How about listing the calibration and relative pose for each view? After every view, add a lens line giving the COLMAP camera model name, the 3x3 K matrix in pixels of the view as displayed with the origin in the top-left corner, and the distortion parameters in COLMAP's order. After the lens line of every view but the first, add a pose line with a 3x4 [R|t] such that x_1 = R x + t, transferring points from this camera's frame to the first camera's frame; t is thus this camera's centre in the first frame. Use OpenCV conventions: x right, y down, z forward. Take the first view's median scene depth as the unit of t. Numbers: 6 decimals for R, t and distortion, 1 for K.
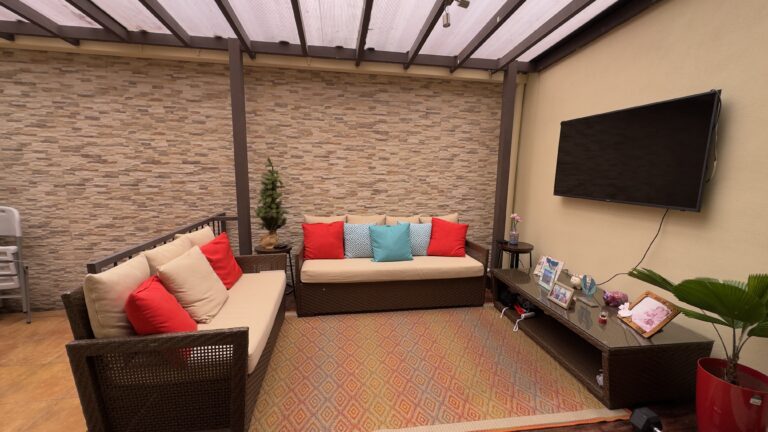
lens RADIAL K [[306.2, 0, 382.4], [0, 306.2, 215.6], [0, 0, 1]] dist [-0.001019, -0.000153]
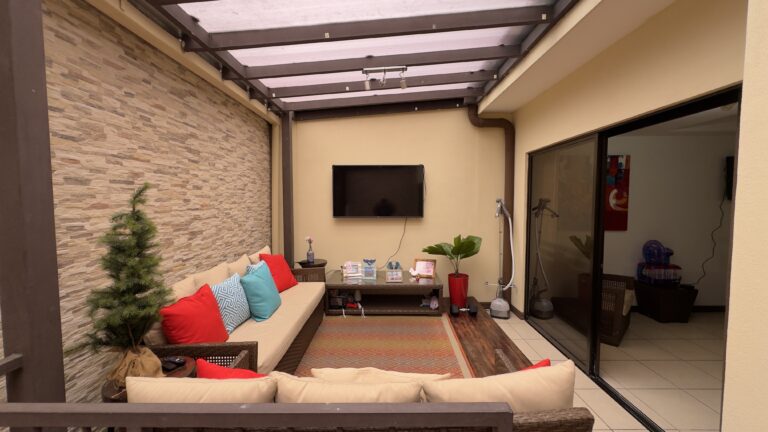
lens RADIAL K [[306.2, 0, 381.8], [0, 306.2, 216.0], [0, 0, 1]] dist [-0.001019, -0.000153]
pose [[0.166729, -0.072766, 0.983314, -2.666238], [0.150771, 0.987427, 0.047506, -0.380048], [-0.974407, 0.140335, 0.175604, 1.972363]]
